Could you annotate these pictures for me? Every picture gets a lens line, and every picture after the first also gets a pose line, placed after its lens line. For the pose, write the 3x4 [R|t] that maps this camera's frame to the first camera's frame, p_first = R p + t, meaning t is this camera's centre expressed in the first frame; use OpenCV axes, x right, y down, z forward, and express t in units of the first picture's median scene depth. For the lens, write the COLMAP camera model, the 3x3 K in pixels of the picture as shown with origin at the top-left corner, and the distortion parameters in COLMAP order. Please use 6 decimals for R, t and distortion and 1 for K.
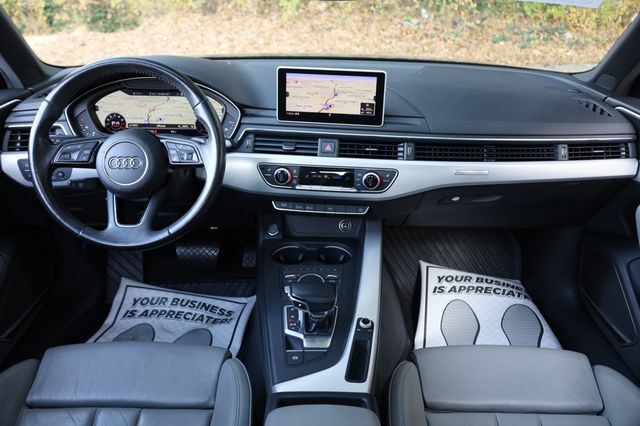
lens RADIAL K [[598.7, 0, 316.7], [0, 598.7, 218.1], [0, 0, 1]] dist [0.021485, 0.000000]
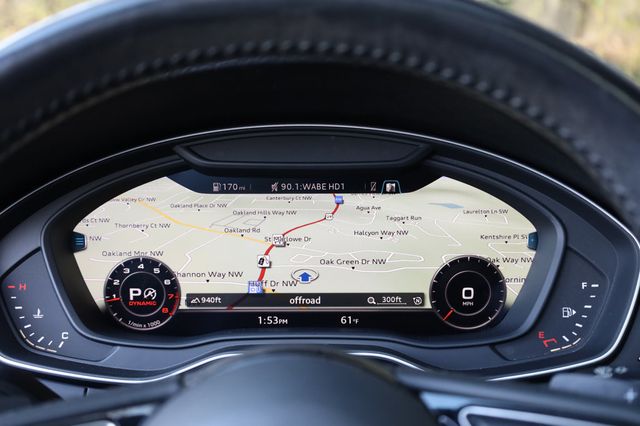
lens RADIAL K [[799.7, 0, 320.5], [0, 799.7, 215.9], [0, 0, 1]] dist [0.016548, 0.000000]
pose [[0.999704, -0.018433, -0.015866, -0.263039], [0.014844, 0.979209, -0.202312, -0.125136], [0.019265, 0.202016, 0.979193, 0.675495]]
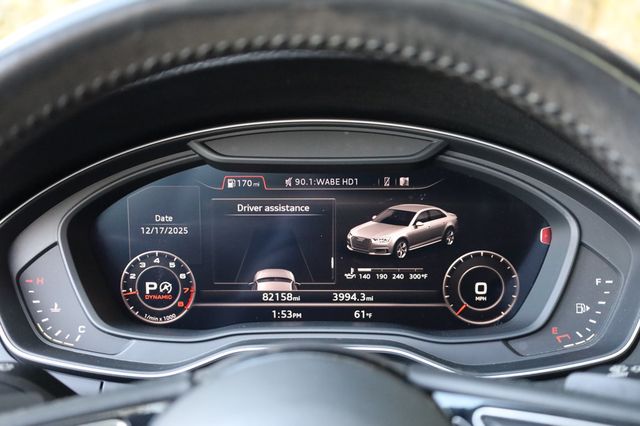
lens RADIAL K [[757.6, 0, 322.3], [0, 757.6, 216.2], [0, 0, 1]] dist [-0.005175, 0.000000]
pose [[0.999182, -0.016763, -0.036798, -0.261432], [0.009540, 0.982060, -0.188329, -0.131654], [0.039295, 0.187824, 0.981416, 0.693200]]
